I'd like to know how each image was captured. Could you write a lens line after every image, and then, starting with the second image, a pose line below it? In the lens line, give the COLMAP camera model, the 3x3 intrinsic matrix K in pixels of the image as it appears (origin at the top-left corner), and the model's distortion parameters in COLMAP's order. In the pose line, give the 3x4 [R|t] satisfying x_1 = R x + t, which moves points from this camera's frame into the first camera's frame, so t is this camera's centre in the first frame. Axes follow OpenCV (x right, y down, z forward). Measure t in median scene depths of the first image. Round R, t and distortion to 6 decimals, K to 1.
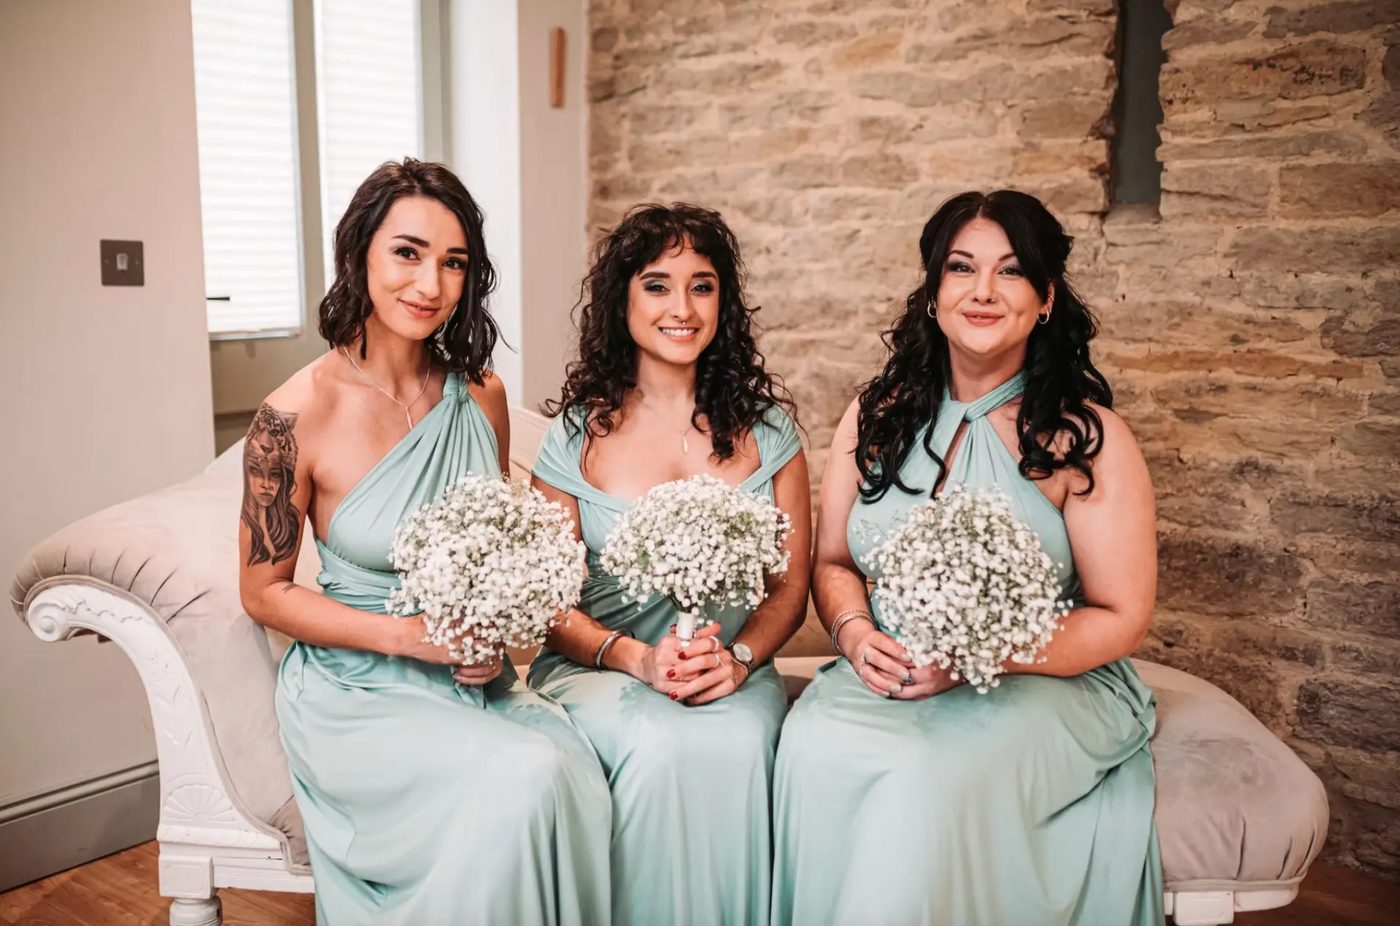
lens RADIAL K [[1367.3, 0, 700.6], [0, 1367.3, 464.1], [0, 0, 1]] dist [-0.021080, 0.000000]
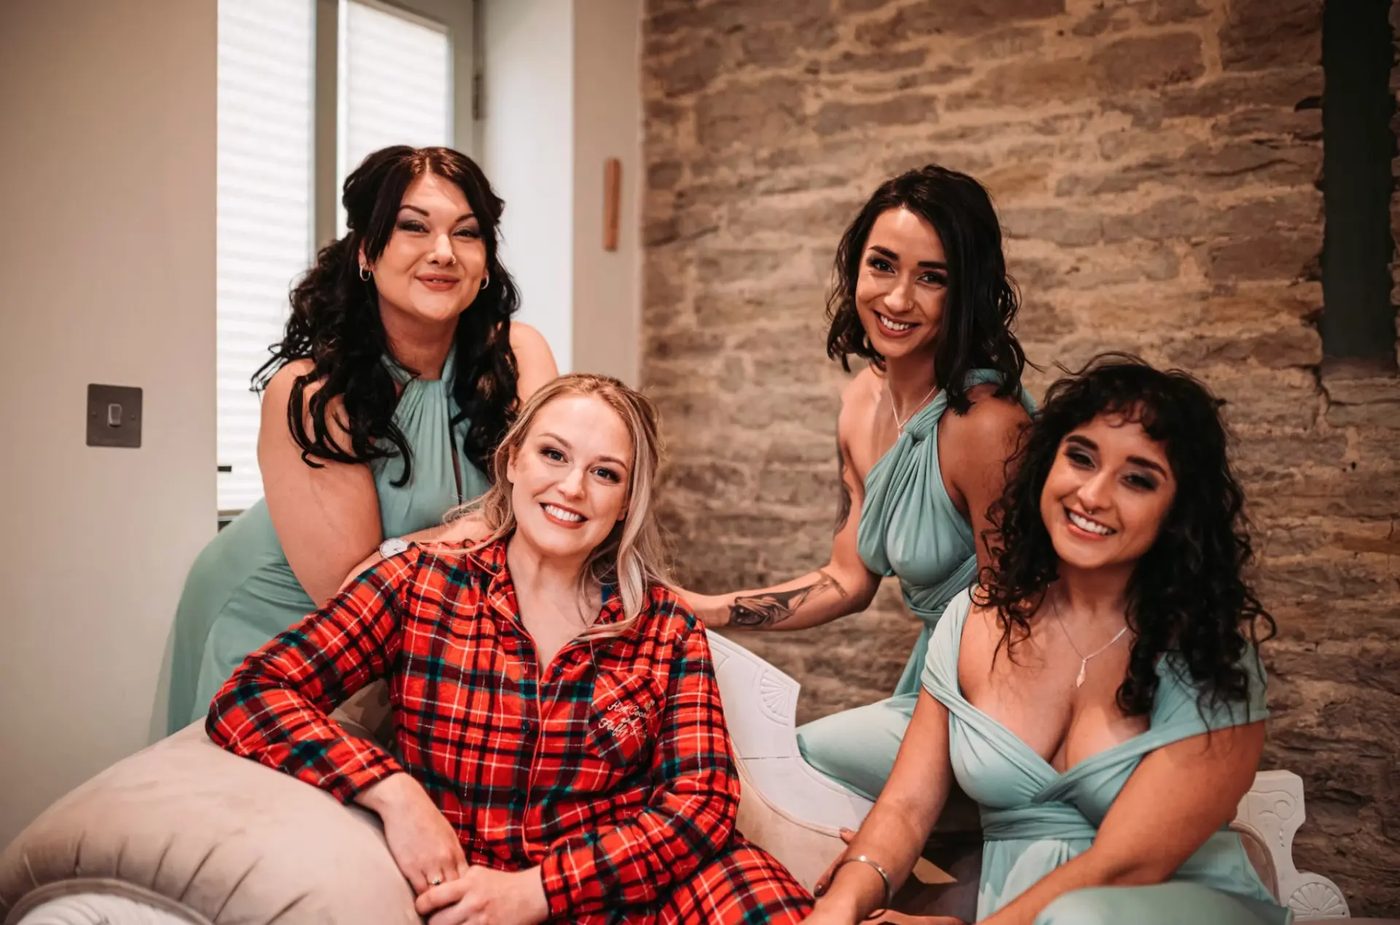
lens RADIAL K [[1367.3, 0, 698.8], [0, 1367.3, 461.5], [0, 0, 1]] dist [-0.021080, 0.000000]
pose [[0.994012, 0.000776, 0.109269, -0.170059], [0.015296, 0.989142, -0.146164, -0.009450], [-0.108196, 0.146960, 0.983207, 0.217297]]
